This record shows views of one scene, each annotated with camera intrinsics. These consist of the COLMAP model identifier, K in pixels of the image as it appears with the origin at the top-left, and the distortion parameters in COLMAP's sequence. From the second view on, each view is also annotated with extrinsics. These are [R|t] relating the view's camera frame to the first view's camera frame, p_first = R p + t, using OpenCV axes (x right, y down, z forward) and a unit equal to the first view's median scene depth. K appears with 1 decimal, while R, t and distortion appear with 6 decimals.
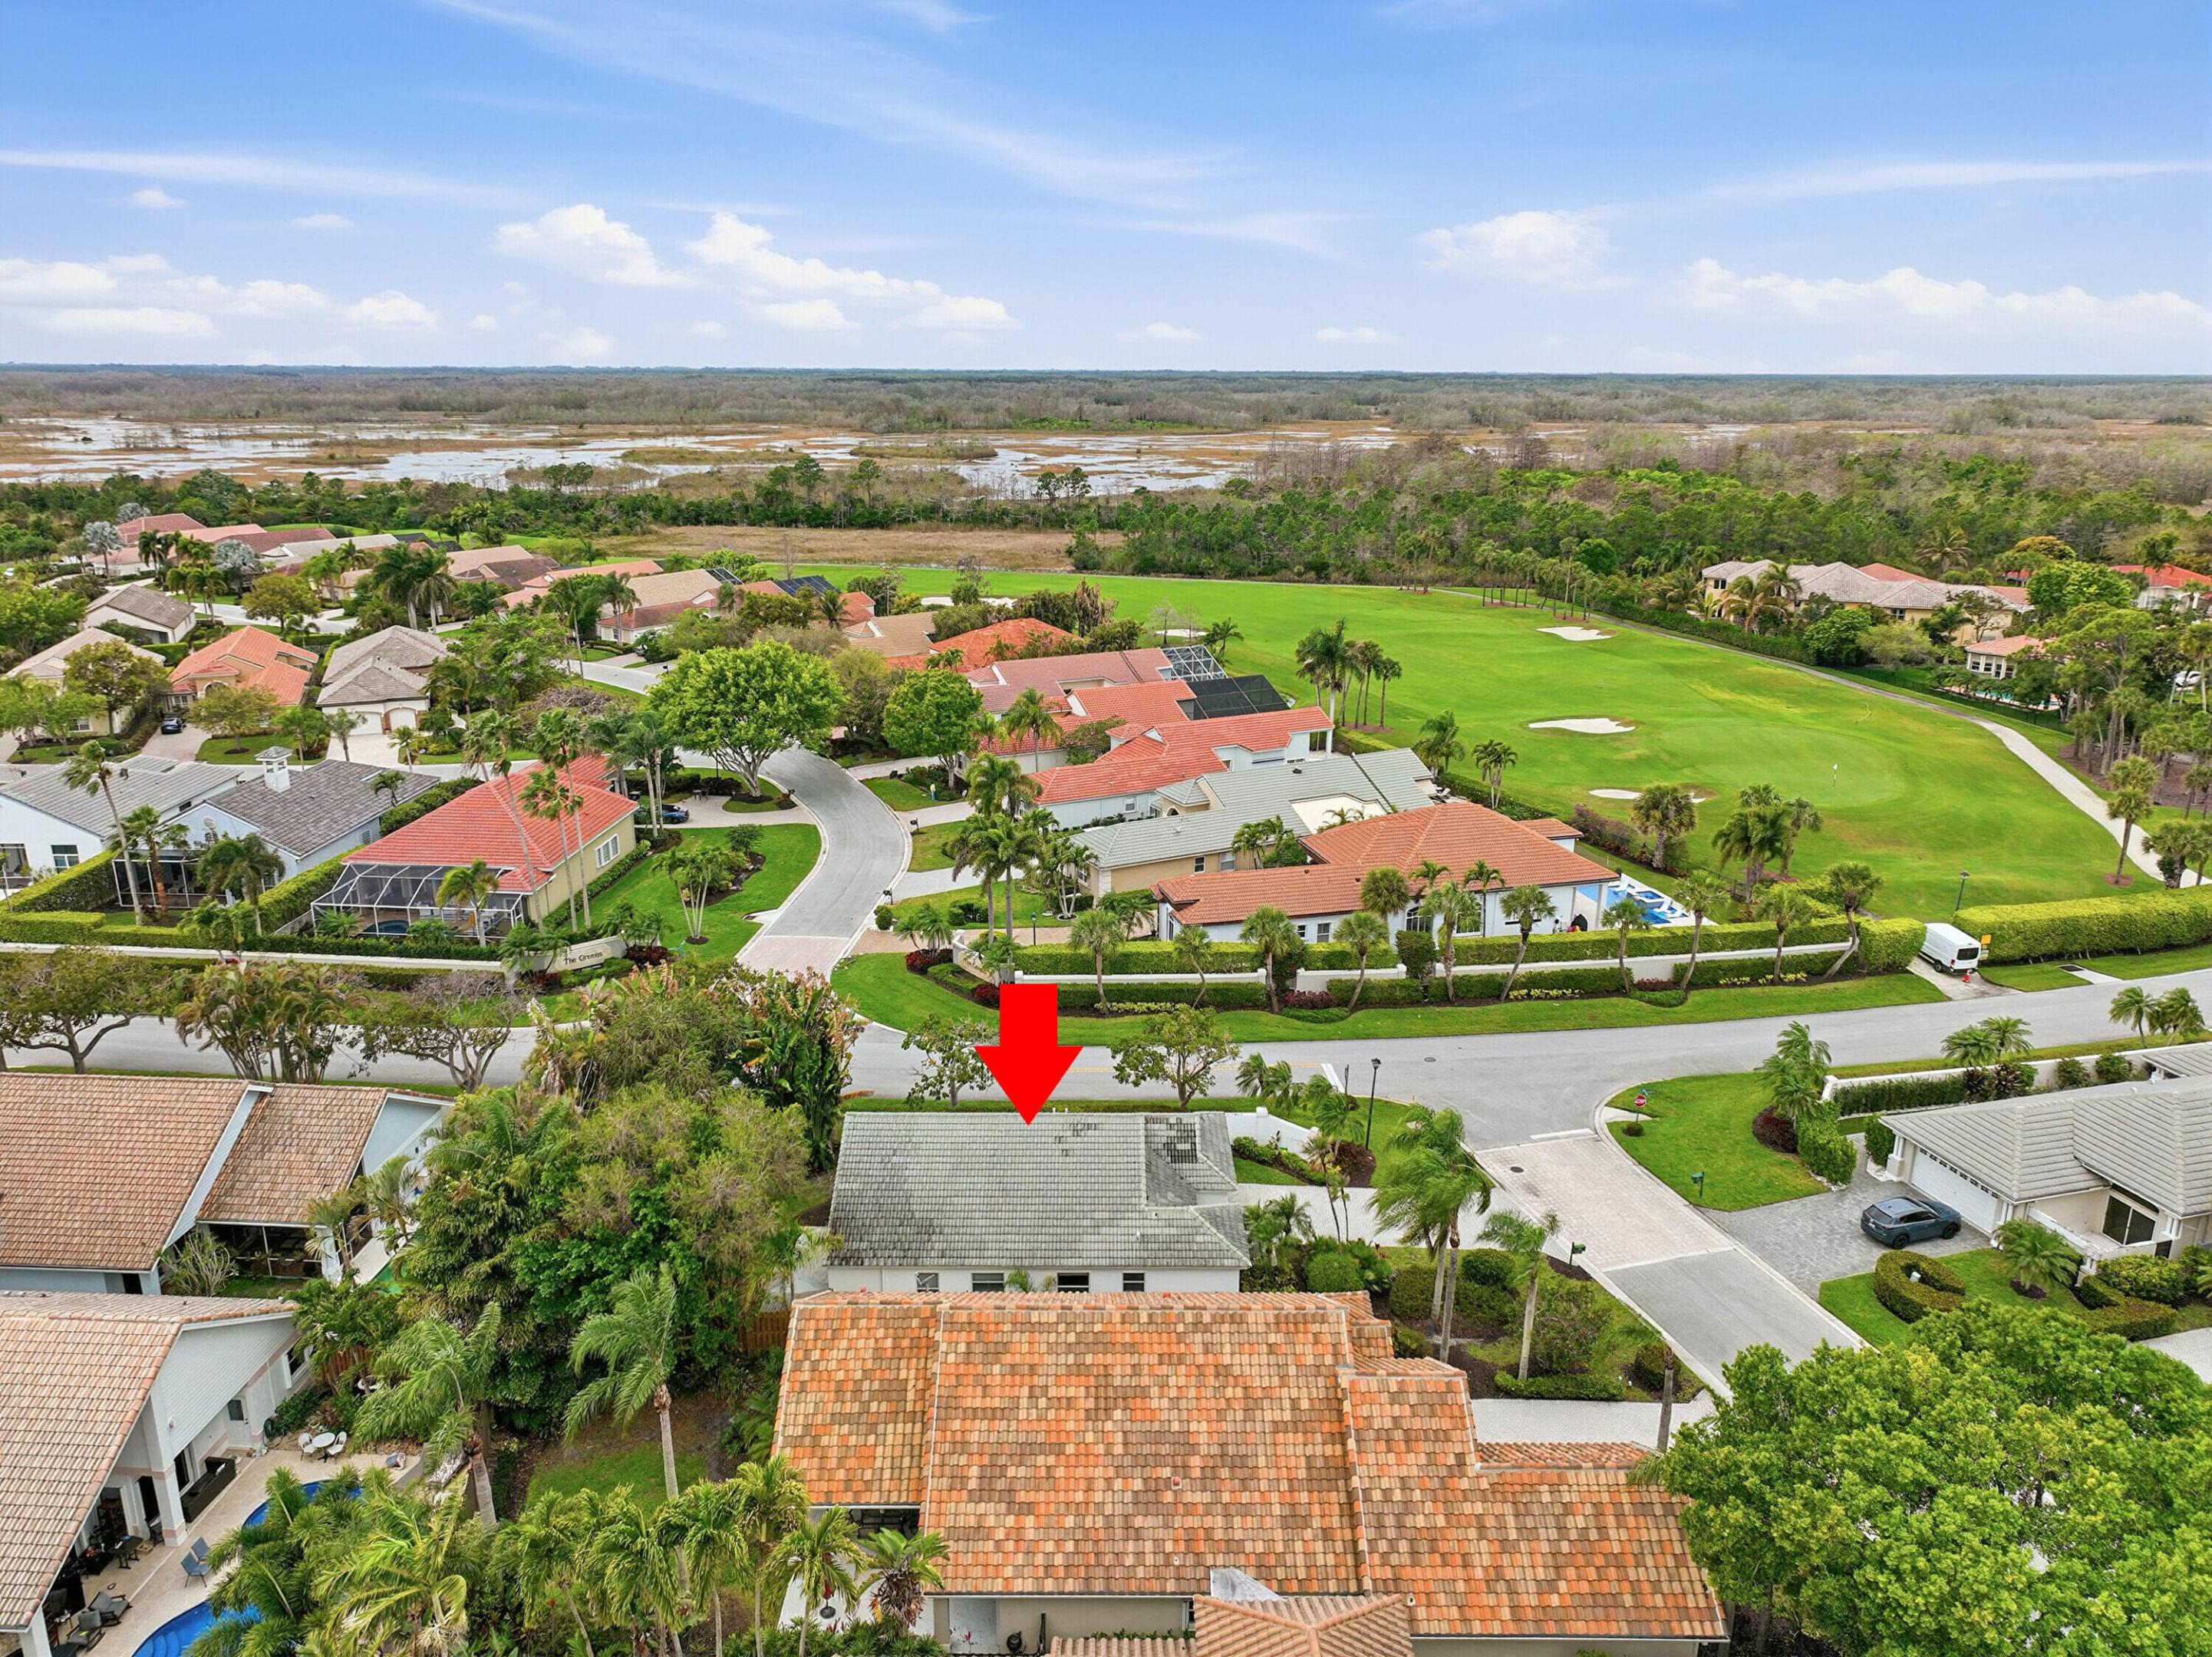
lens RADIAL K [[1544.9, 0, 1103.5], [0, 1544.9, 828.8], [0, 0, 1]] dist [0.008002, 0.000425]
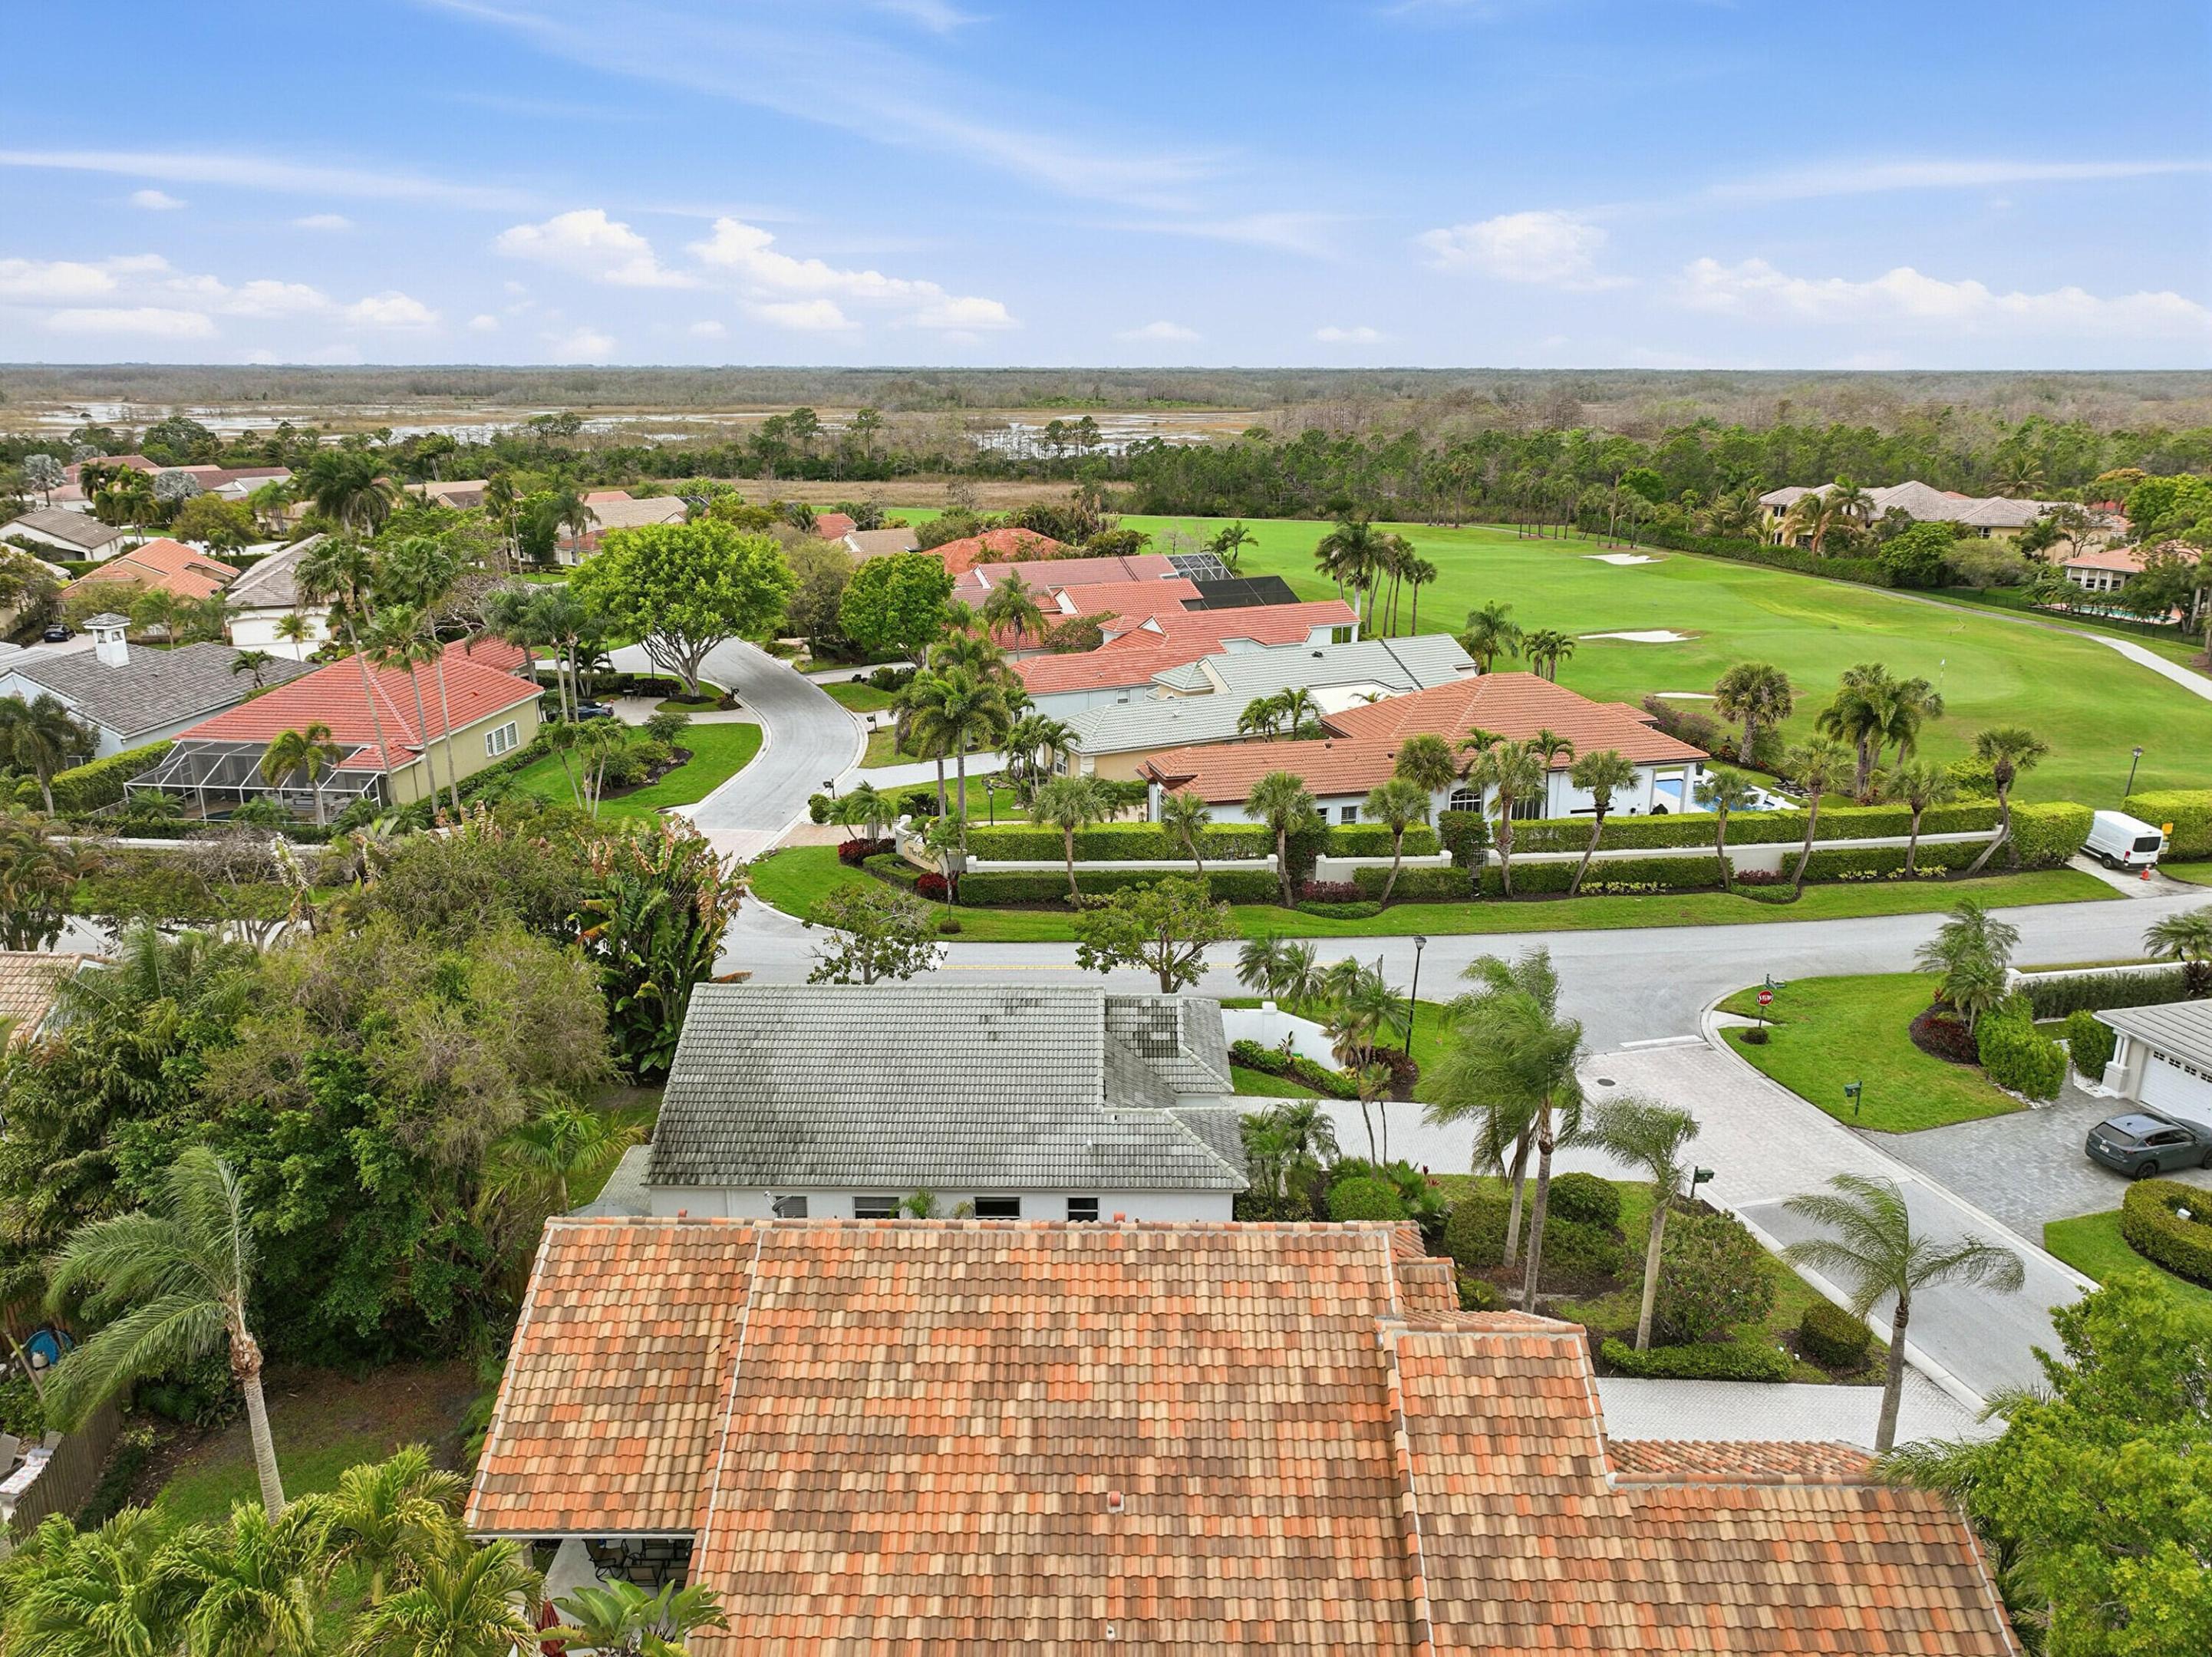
lens RADIAL K [[1548.6, 0, 1106.1], [0, 1548.6, 827.6], [0, 0, 1]] dist [-0.001597, 0.018188]
pose [[0.999935, 0.002564, -0.011150, 0.028970], [-0.002569, 0.999997, -0.000457, 0.091080], [0.011149, 0.000486, 0.999938, 0.225500]]
